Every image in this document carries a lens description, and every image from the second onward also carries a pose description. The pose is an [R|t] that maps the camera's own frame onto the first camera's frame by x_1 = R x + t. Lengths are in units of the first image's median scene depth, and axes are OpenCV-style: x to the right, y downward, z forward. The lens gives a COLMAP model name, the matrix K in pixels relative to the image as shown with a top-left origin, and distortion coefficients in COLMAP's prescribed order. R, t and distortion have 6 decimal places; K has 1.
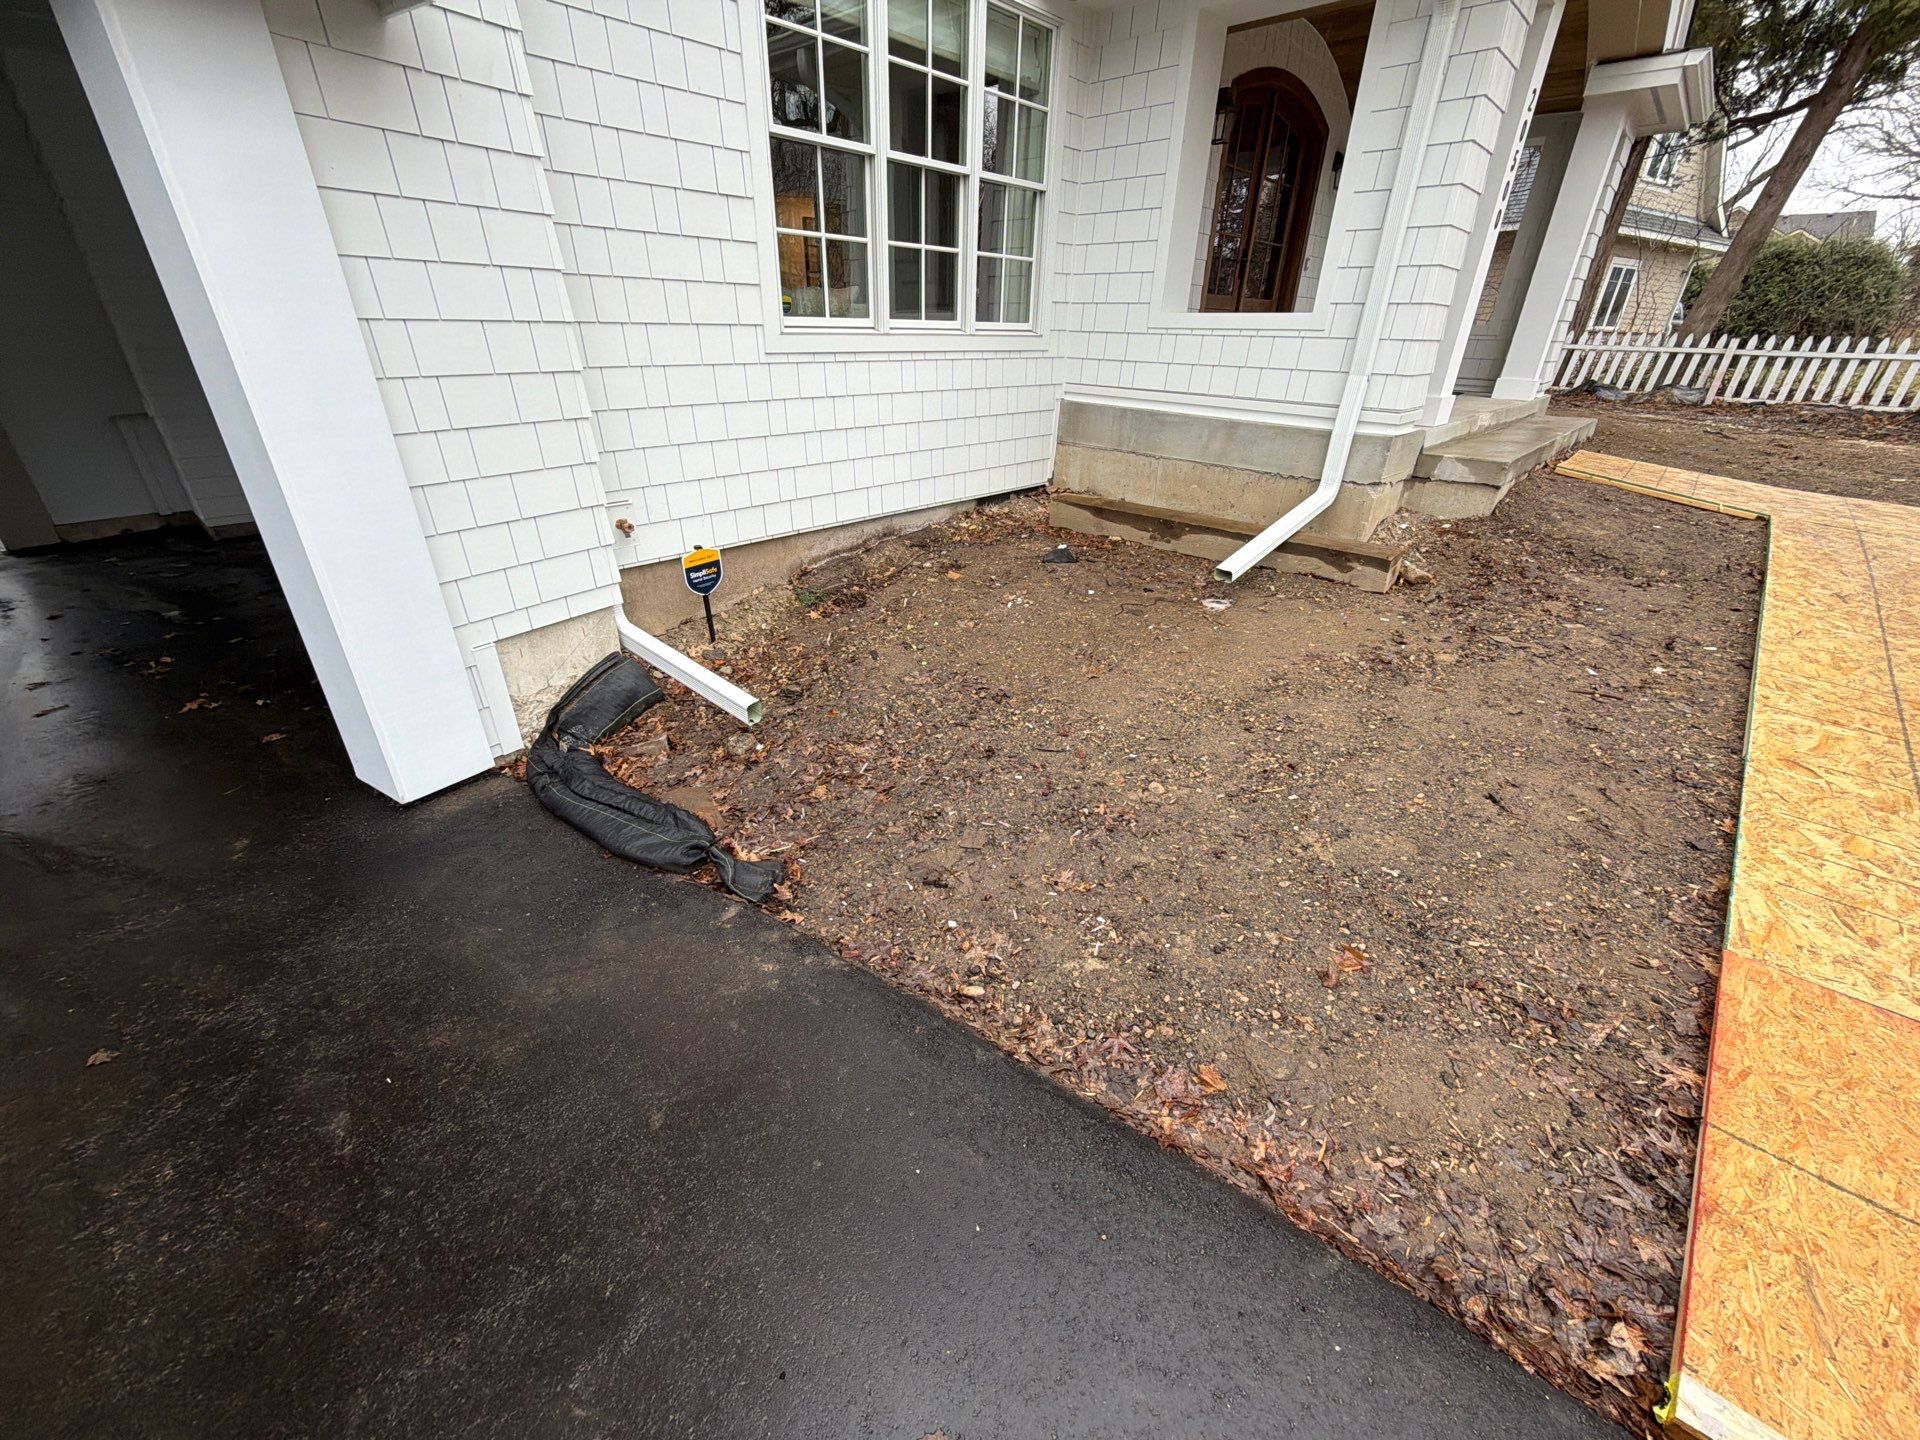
lens RADIAL K [[759.4, 0, 960.9], [0, 759.4, 725.4], [0, 0, 1]] dist [0.001596, -0.000936]
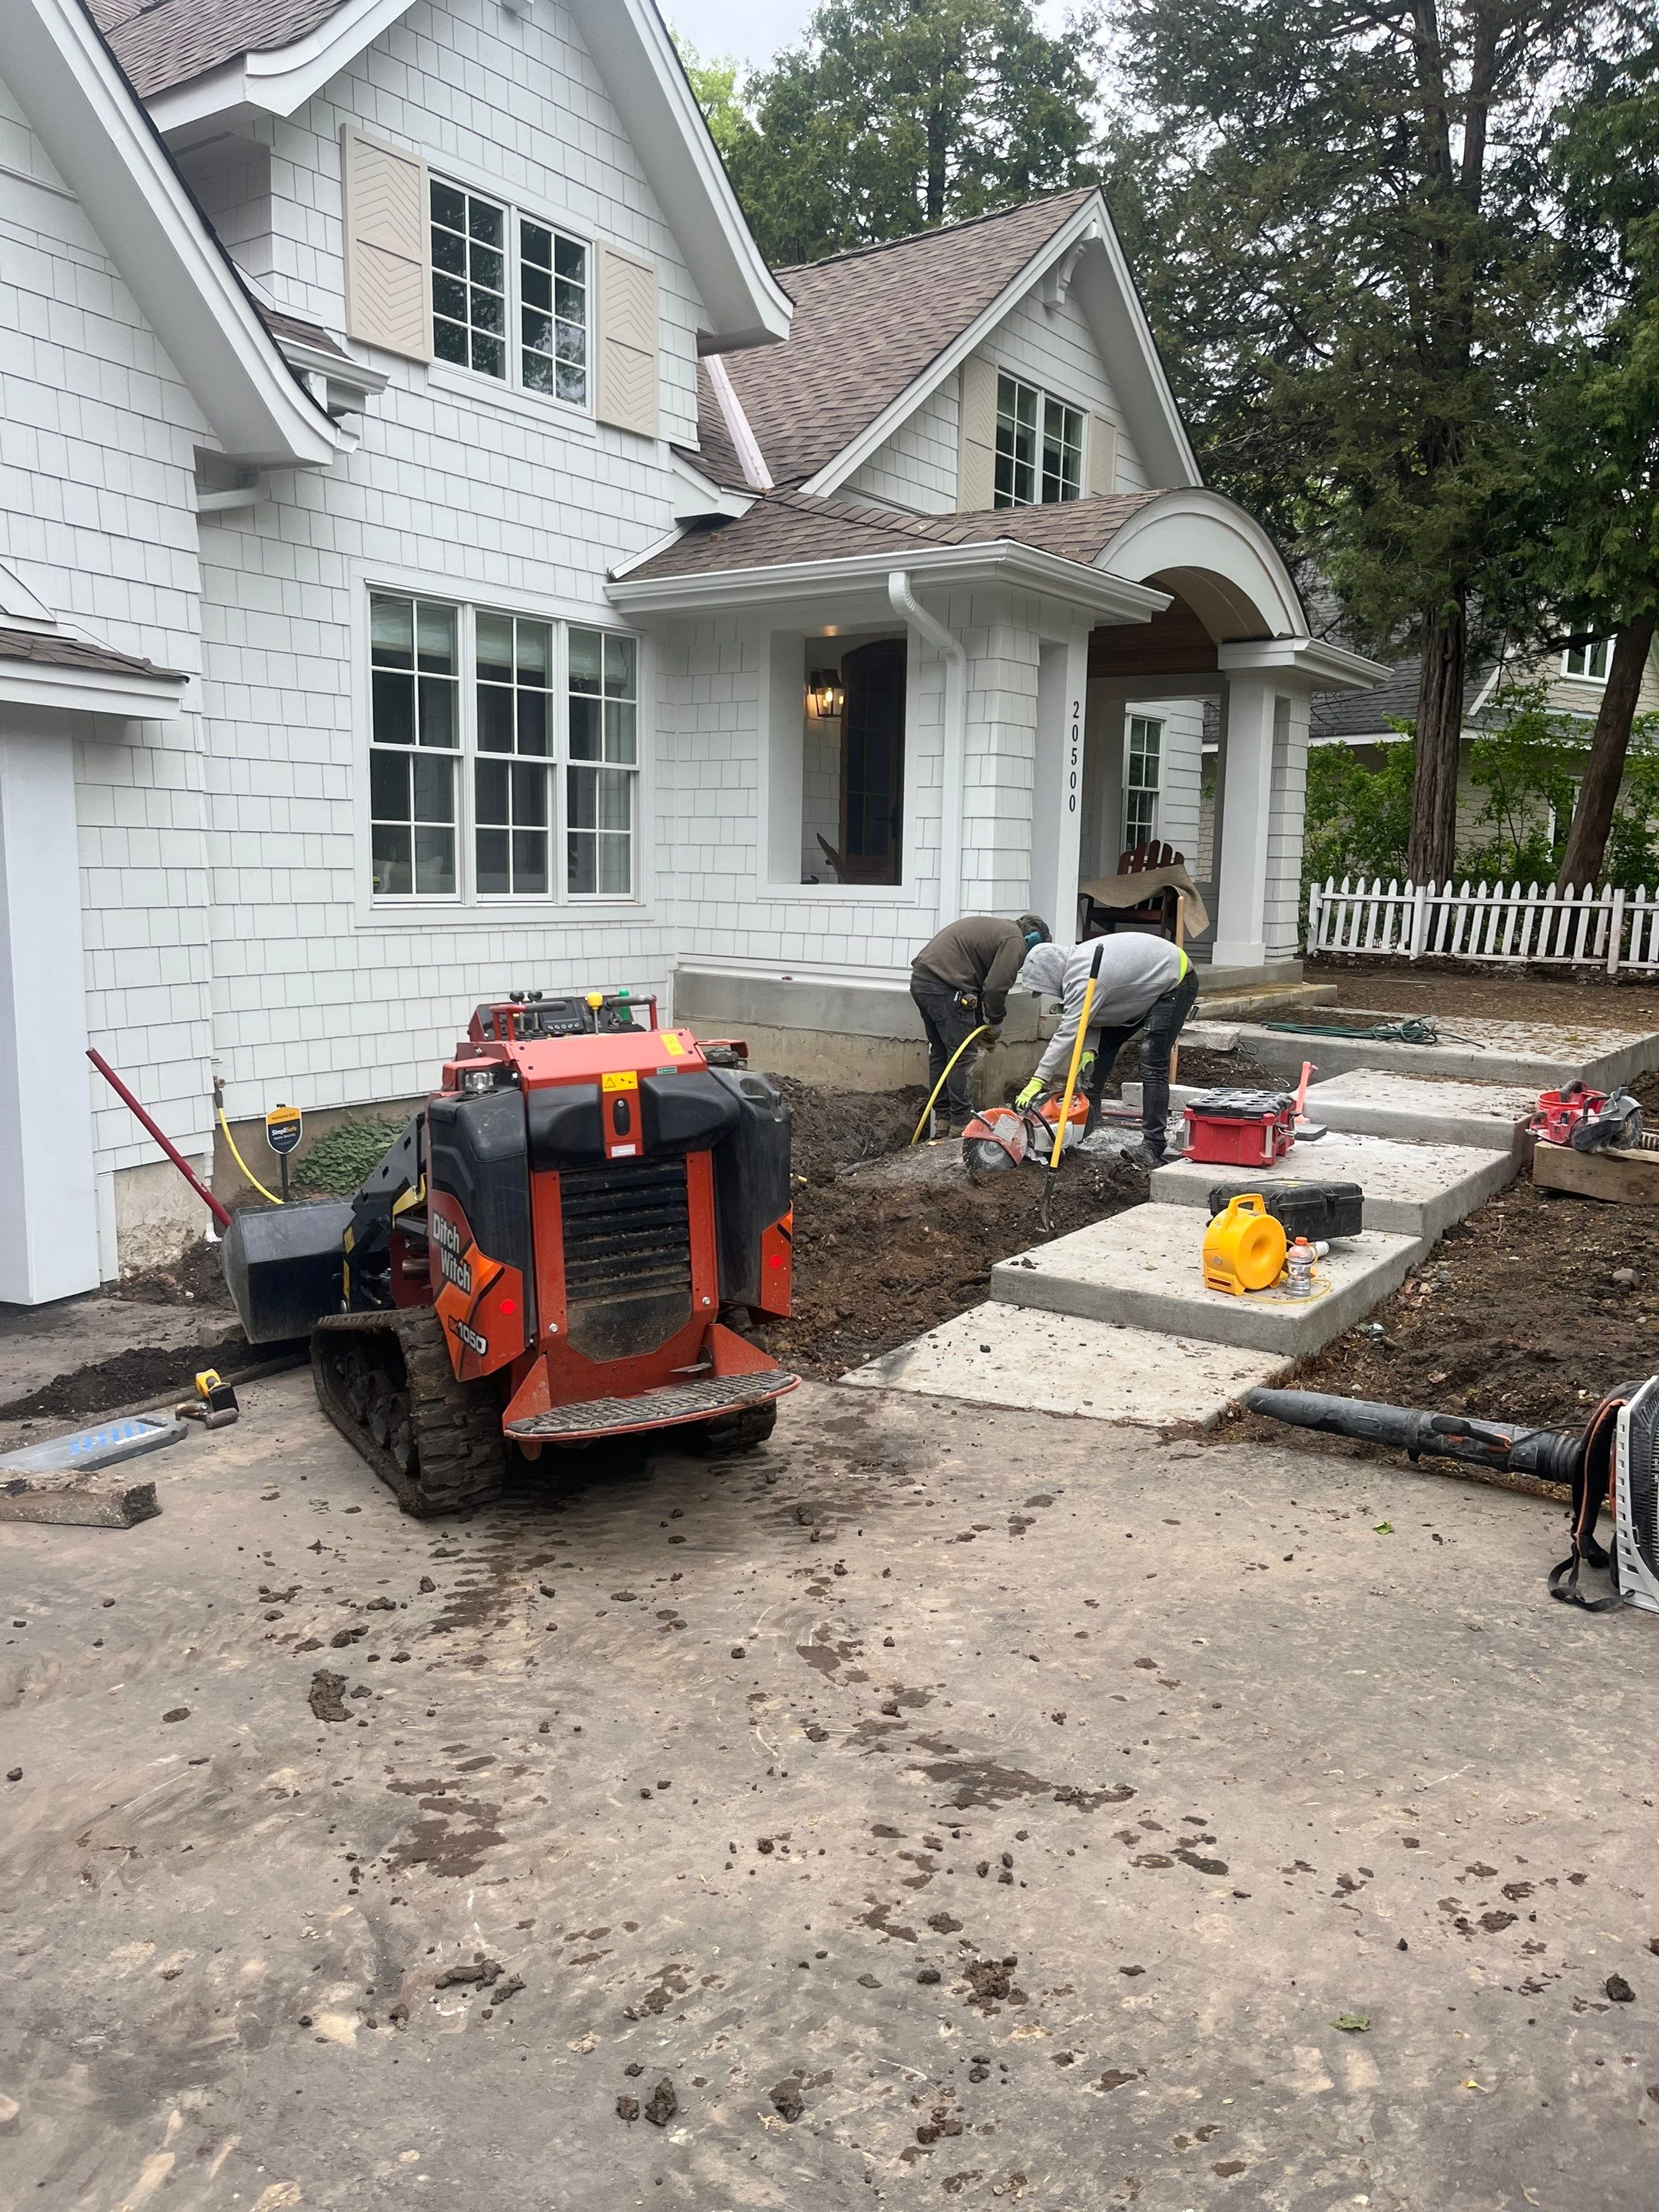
lens RADIAL K [[1676.1, 0, 823.4], [0, 1676.1, 1103.9], [0, 0, 1]] dist [0.056331, -0.071594]
pose [[0.990235, -0.023865, 0.137349, 0.046319], [0.068261, 0.942051, -0.328451, 0.476745], [-0.121551, 0.334620, 0.934481, -1.018726]]
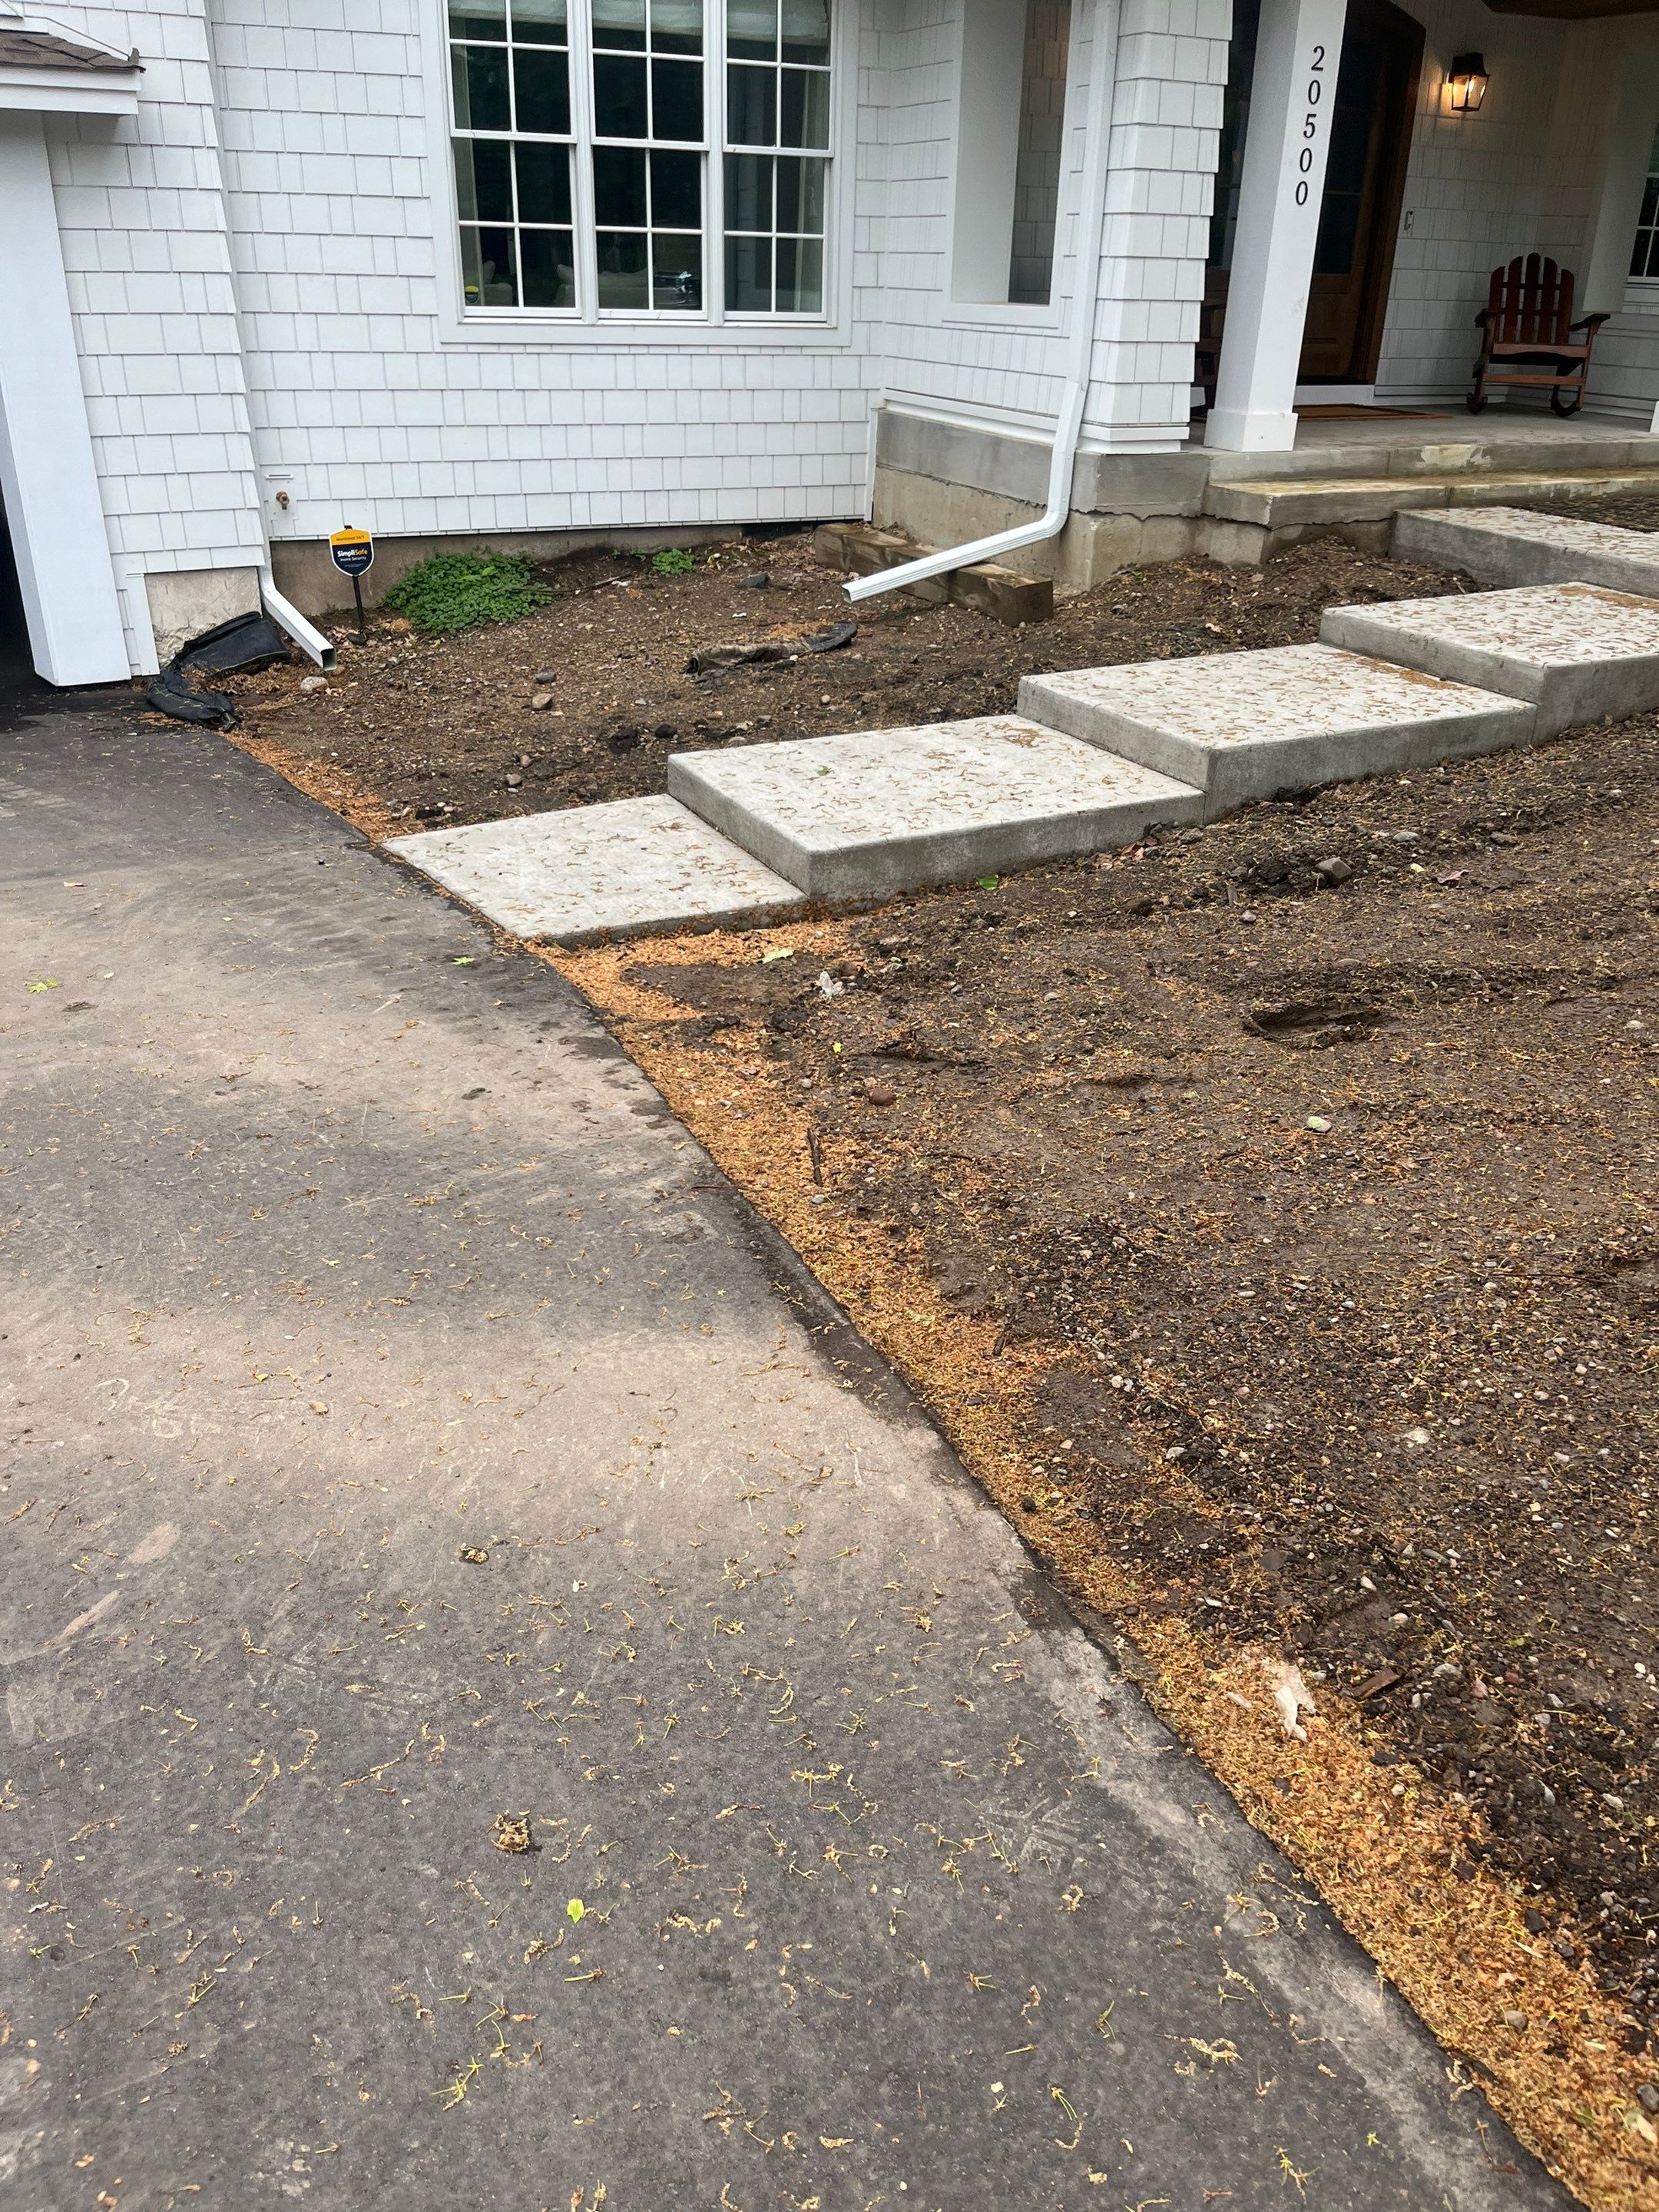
lens RADIAL K [[1676.1, 0, 842.9], [0, 1676.1, 1134.3], [0, 0, 1]] dist [0.056331, -0.071594]
pose [[0.936847, 0.161970, -0.309973, 1.021003], [-0.167721, 0.985800, 0.008198, 0.406063], [0.306899, 0.044309, 0.950710, -0.858144]]
